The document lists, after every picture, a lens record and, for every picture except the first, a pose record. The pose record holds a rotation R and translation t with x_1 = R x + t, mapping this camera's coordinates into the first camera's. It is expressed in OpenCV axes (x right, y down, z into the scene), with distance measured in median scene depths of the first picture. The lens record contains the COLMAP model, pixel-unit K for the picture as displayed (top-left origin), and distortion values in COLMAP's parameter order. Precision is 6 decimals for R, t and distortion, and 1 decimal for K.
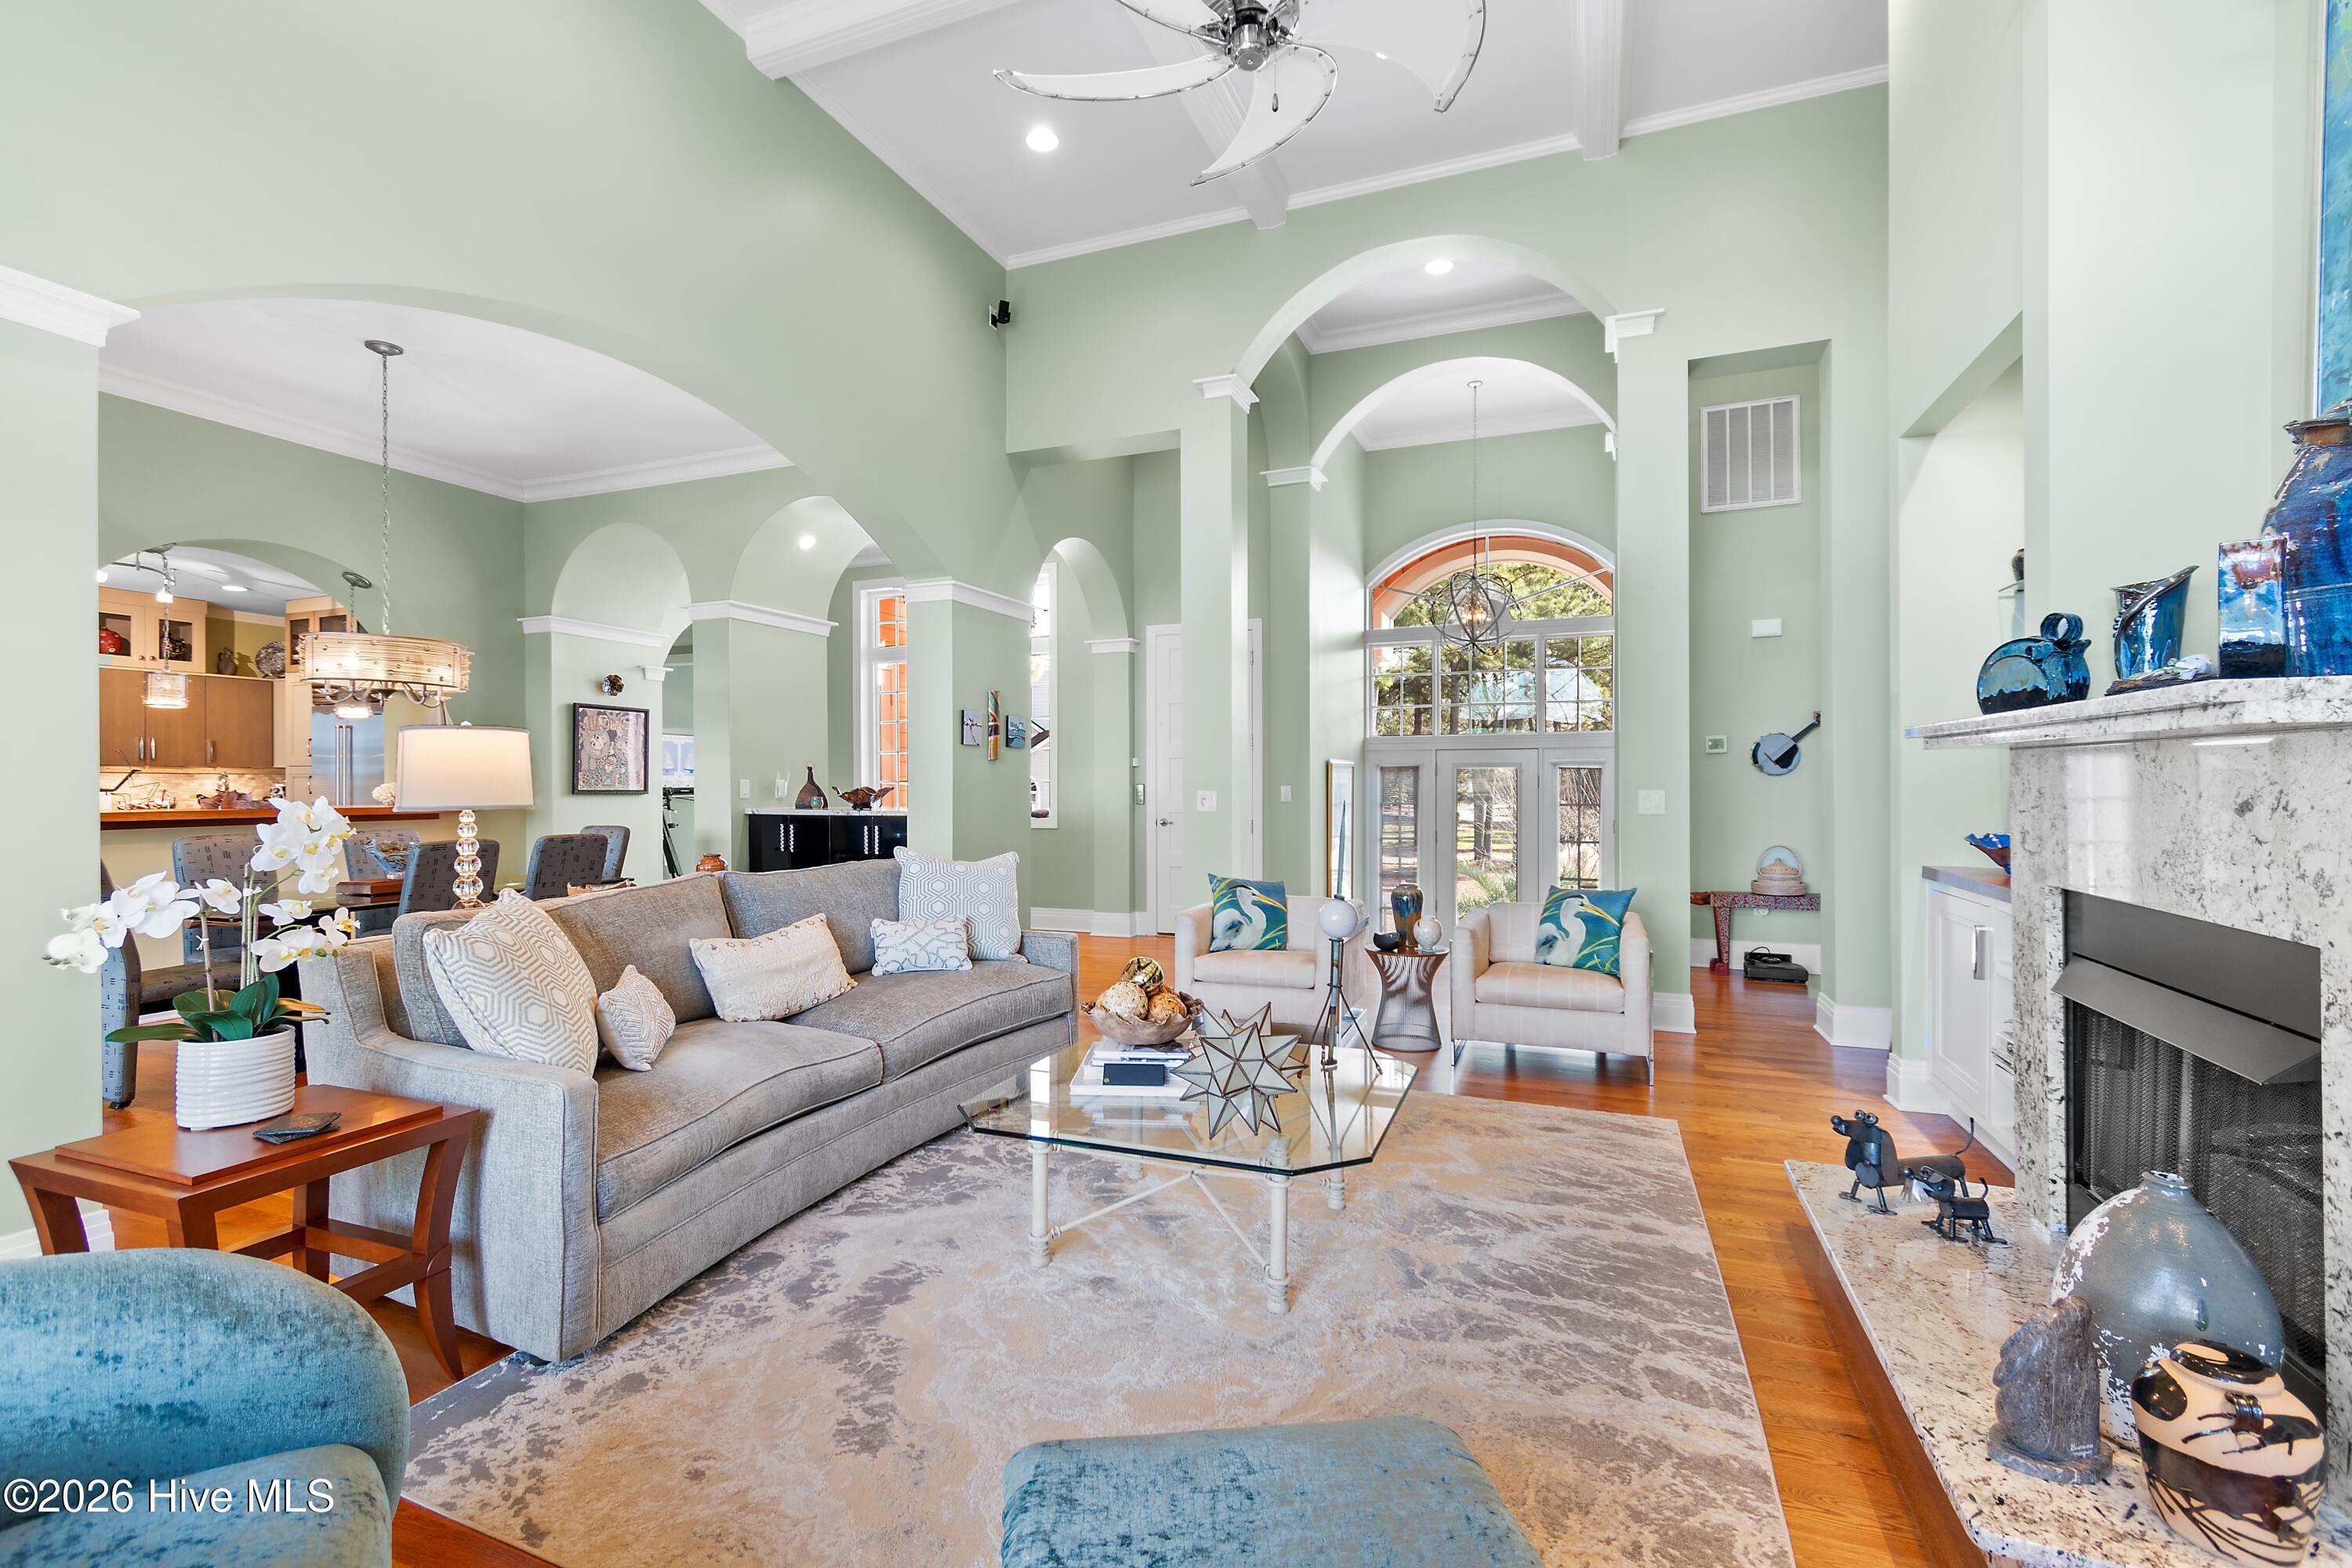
lens RADIAL K [[1045.5, 0, 1171.6], [0, 1045.5, 782.7], [0, 0, 1]] dist [-0.000919, 0.000083]
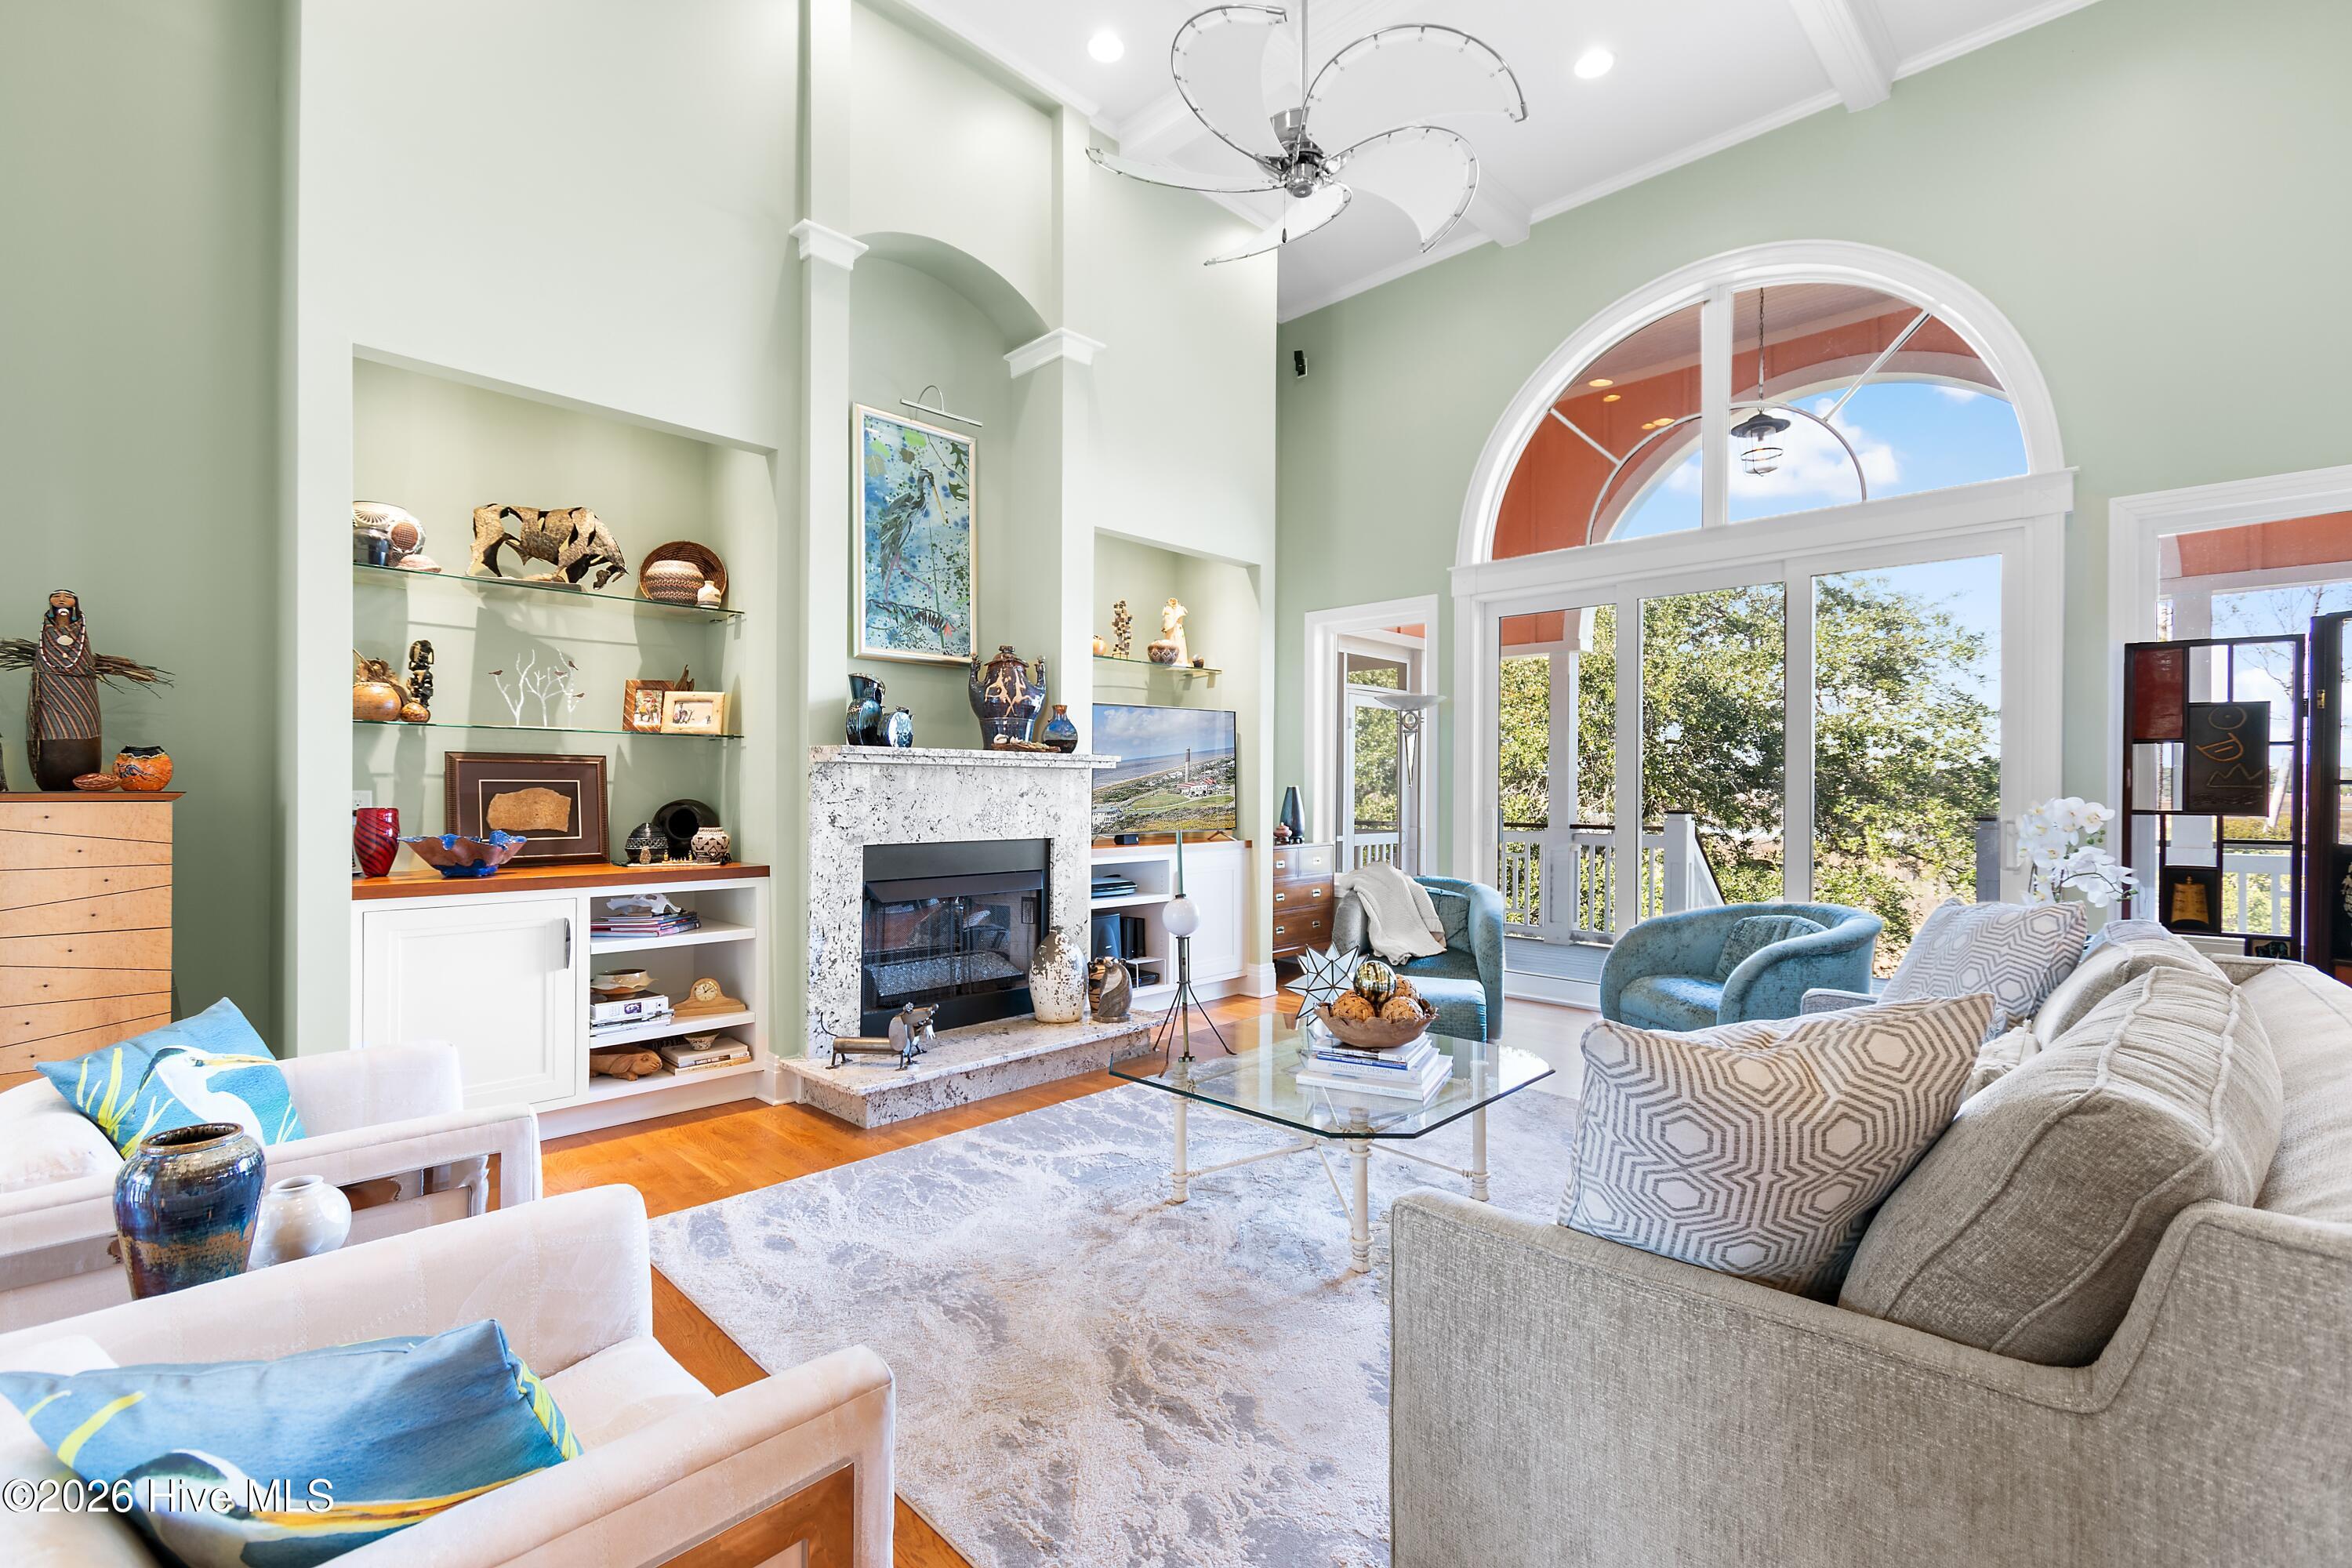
lens RADIAL K [[1045.5, 0, 1183.9], [0, 1045.5, 790.0], [0, 0, 1]] dist [-0.000919, 0.000083]
pose [[-0.924487, 0.001773, 0.381210, -0.246079], [0.003615, 0.999985, 0.004117, 0.001271], [-0.381197, 0.005184, -0.924479, 2.012154]]
